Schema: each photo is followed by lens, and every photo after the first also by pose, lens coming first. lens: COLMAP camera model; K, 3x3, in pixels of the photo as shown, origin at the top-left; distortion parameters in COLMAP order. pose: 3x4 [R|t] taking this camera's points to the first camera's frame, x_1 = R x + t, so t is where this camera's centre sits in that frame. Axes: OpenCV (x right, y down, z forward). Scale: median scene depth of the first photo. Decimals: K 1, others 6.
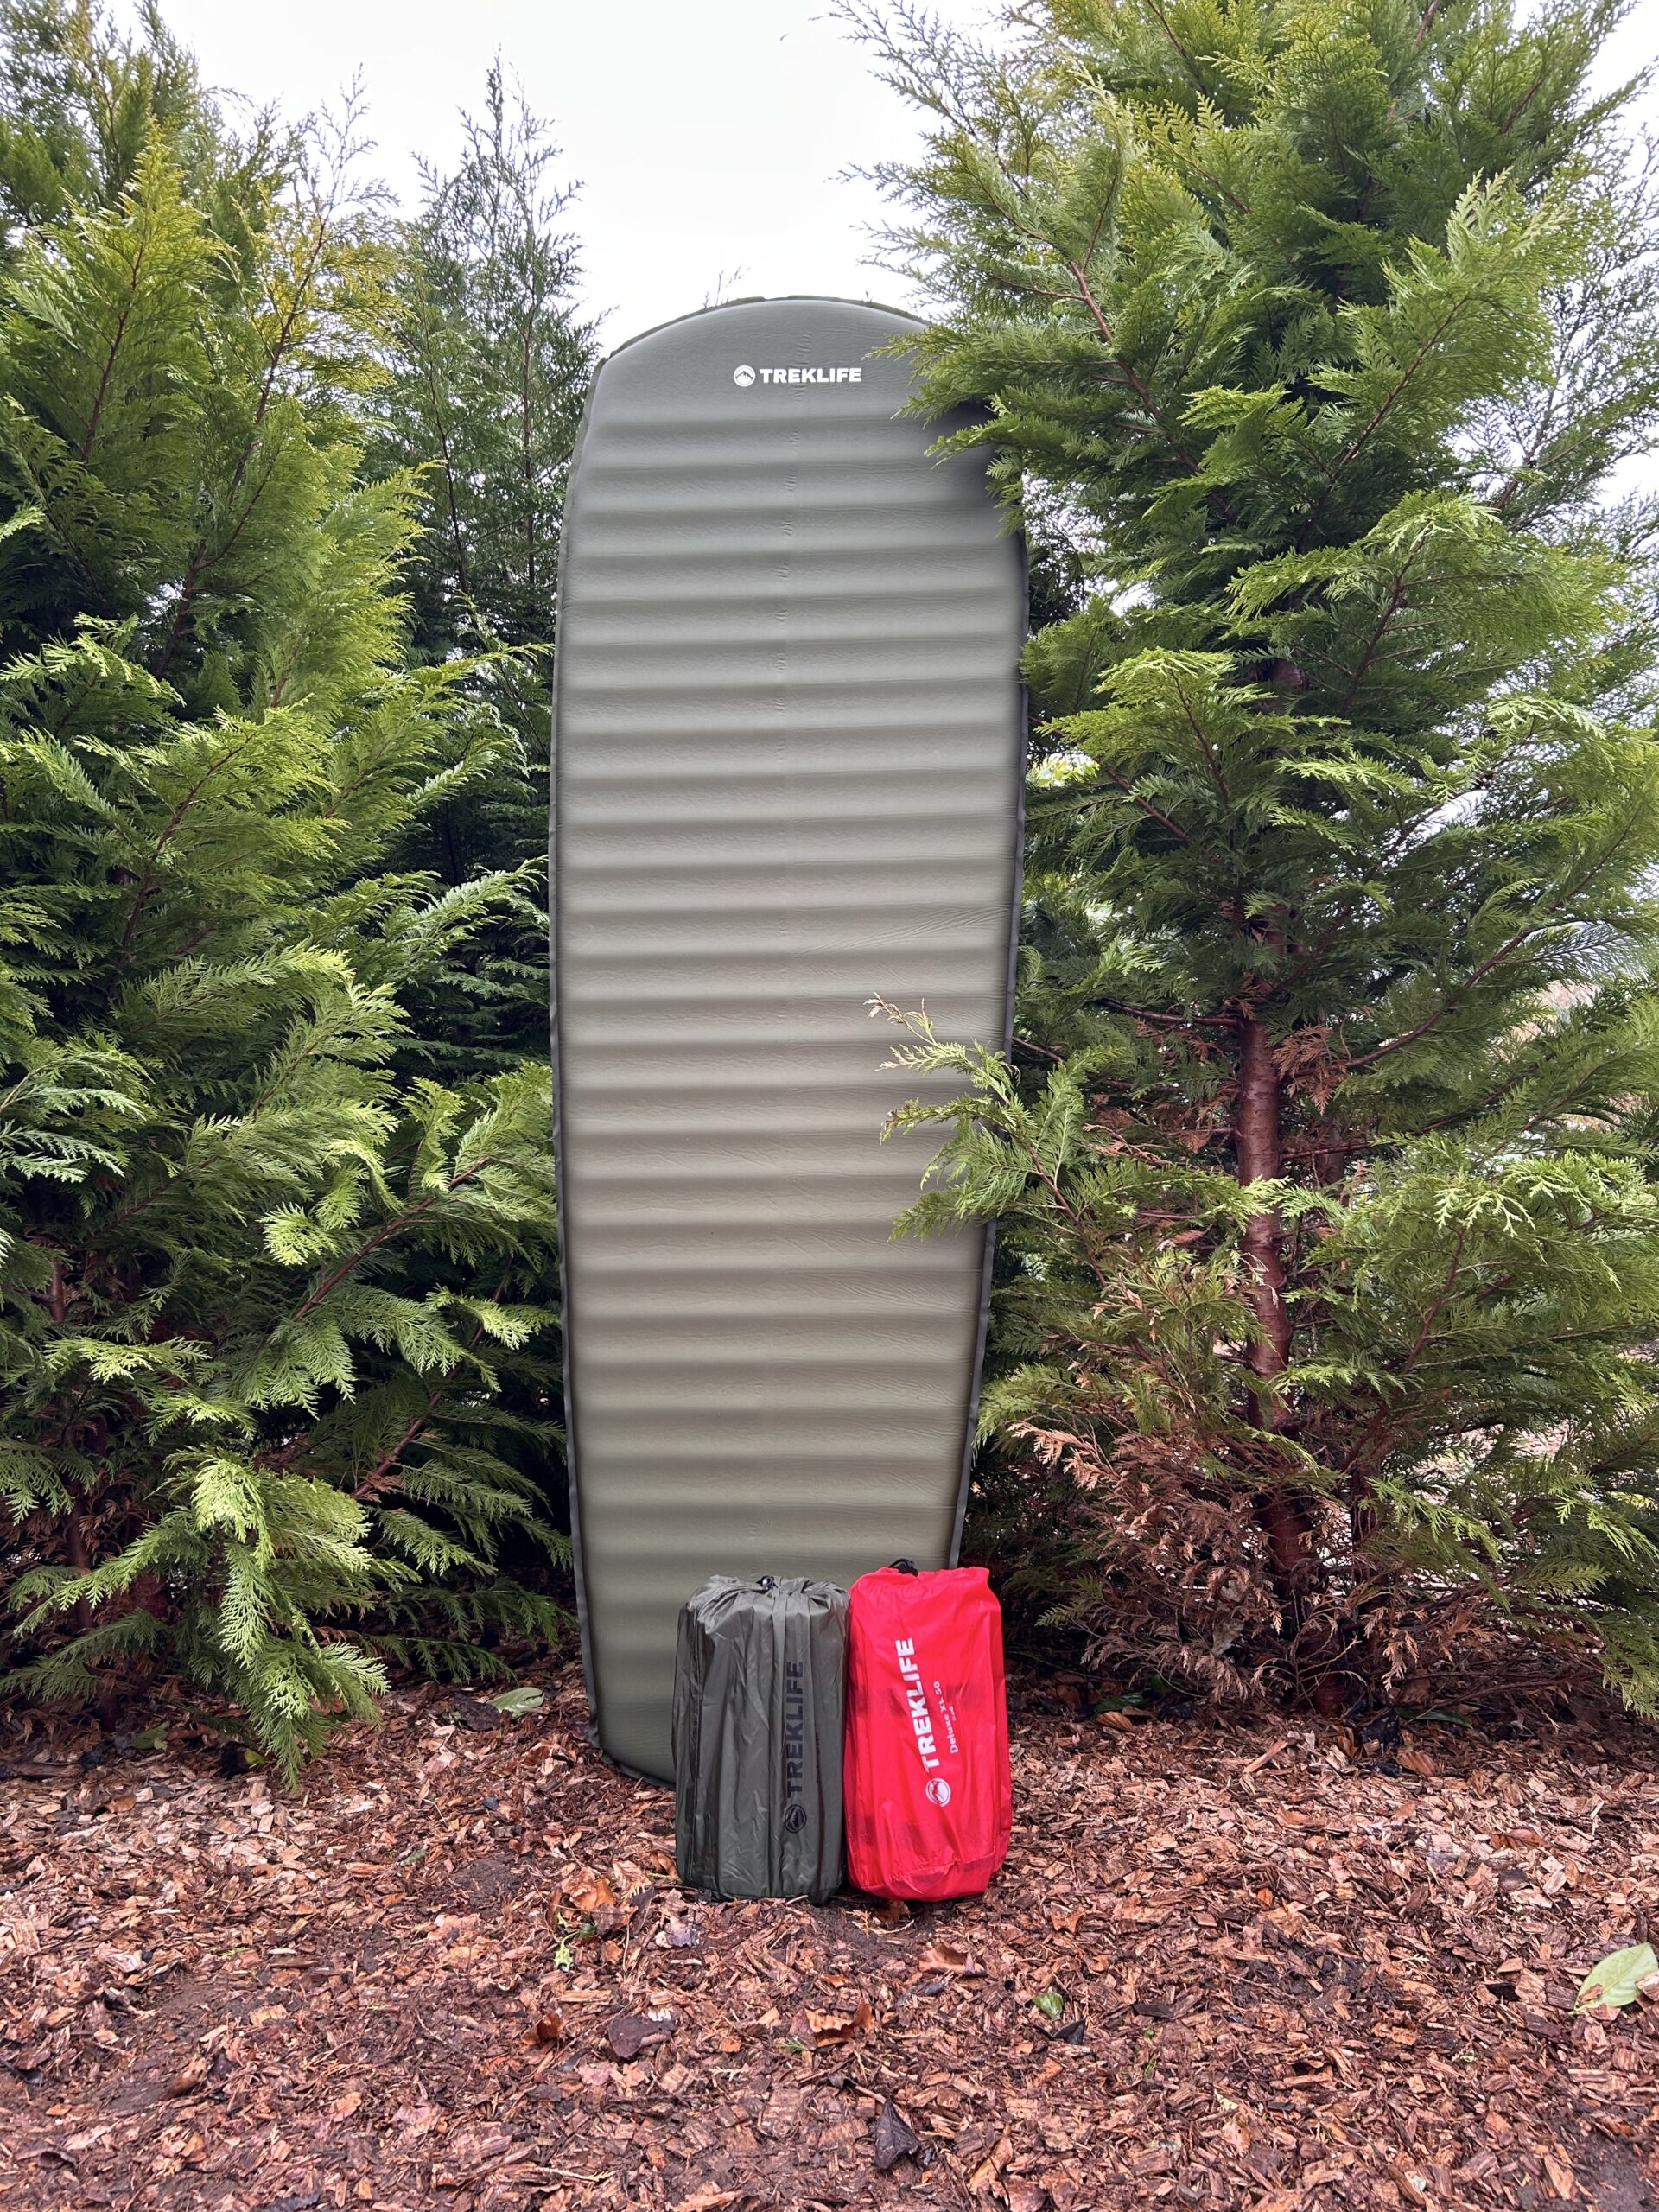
lens RADIAL K [[1694.8, 0, 846.4], [0, 1694.8, 1088.8], [0, 0, 1]] dist [0.032381, -0.035363]
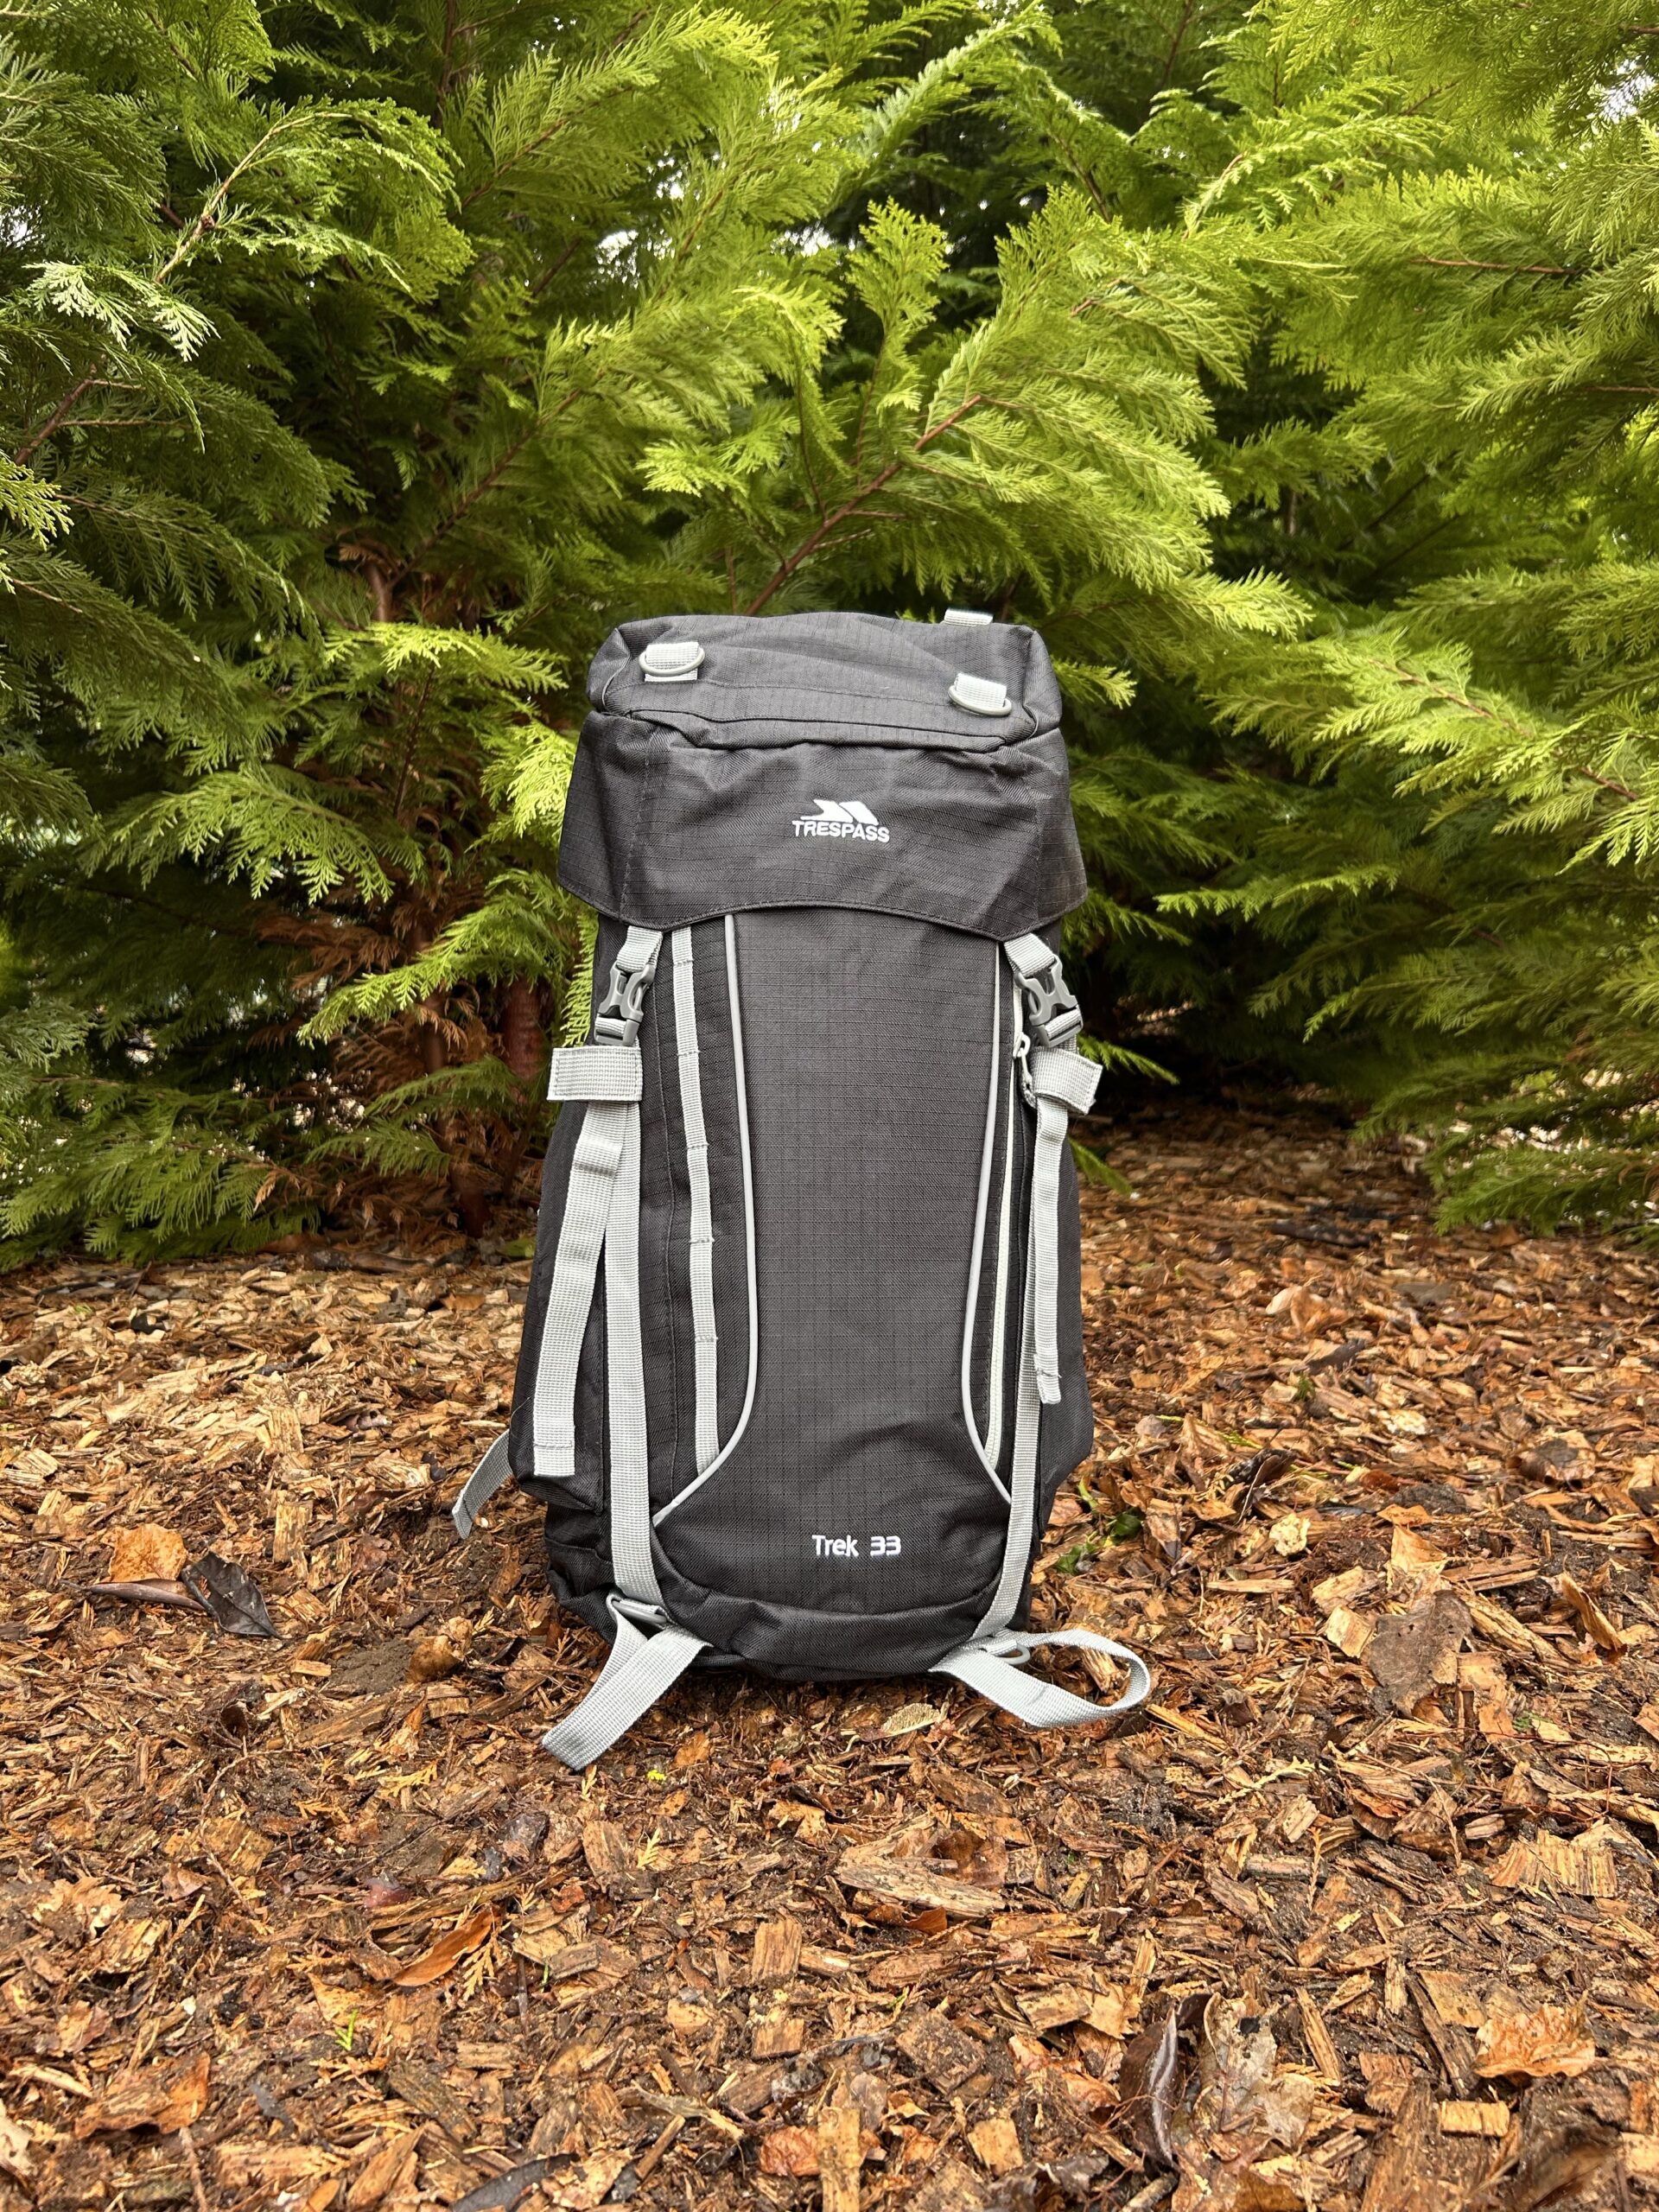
lens RADIAL K [[1694.8, 0, 833.3], [0, 1694.8, 1109.1], [0, 0, 1]] dist [0.032381, -0.035363]
pose [[0.962397, 0.059884, -0.264965, -0.087609], [-0.013534, 0.984757, 0.173407, 0.214661], [0.271310, -0.163300, 0.948538, 0.376639]]
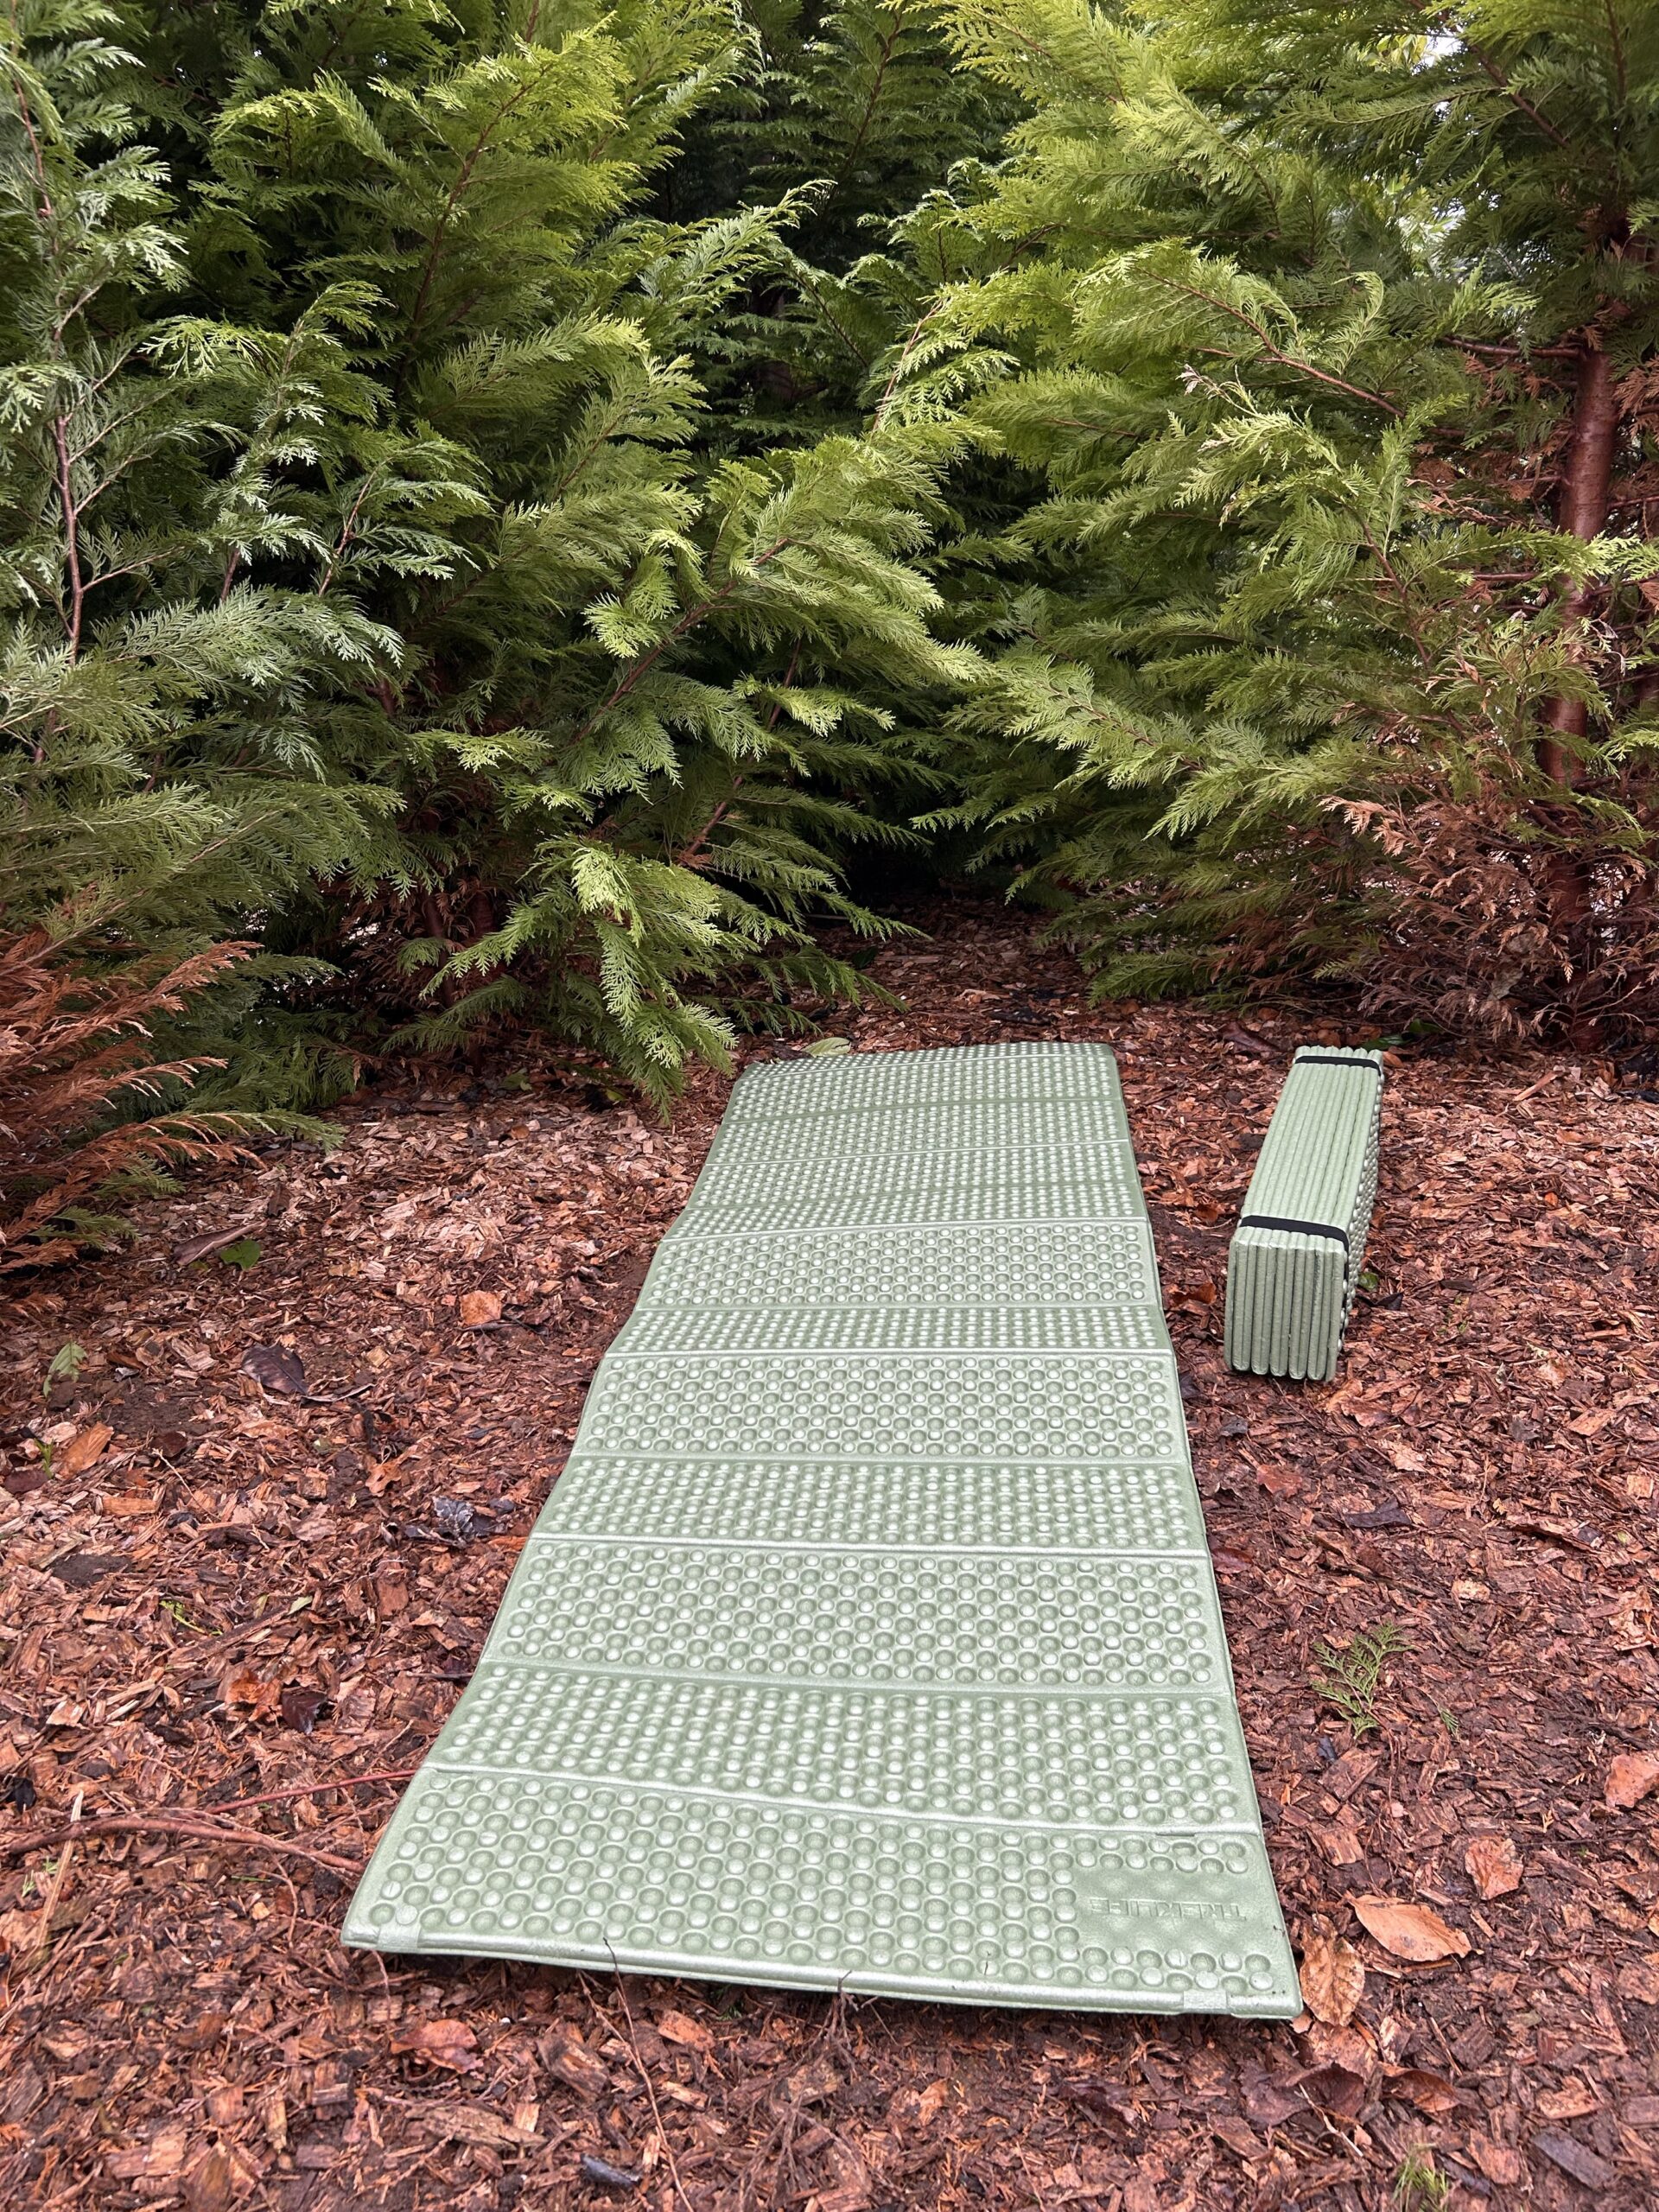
lens RADIAL K [[1694.8, 0, 830.1], [0, 1694.8, 1118.4], [0, 0, 1]] dist [0.032381, -0.035363]
pose [[0.996849, -0.006599, -0.079042, -0.121296], [0.035661, 0.927422, 0.372312, -0.016498], [0.070849, -0.373957, 0.924736, -0.059713]]
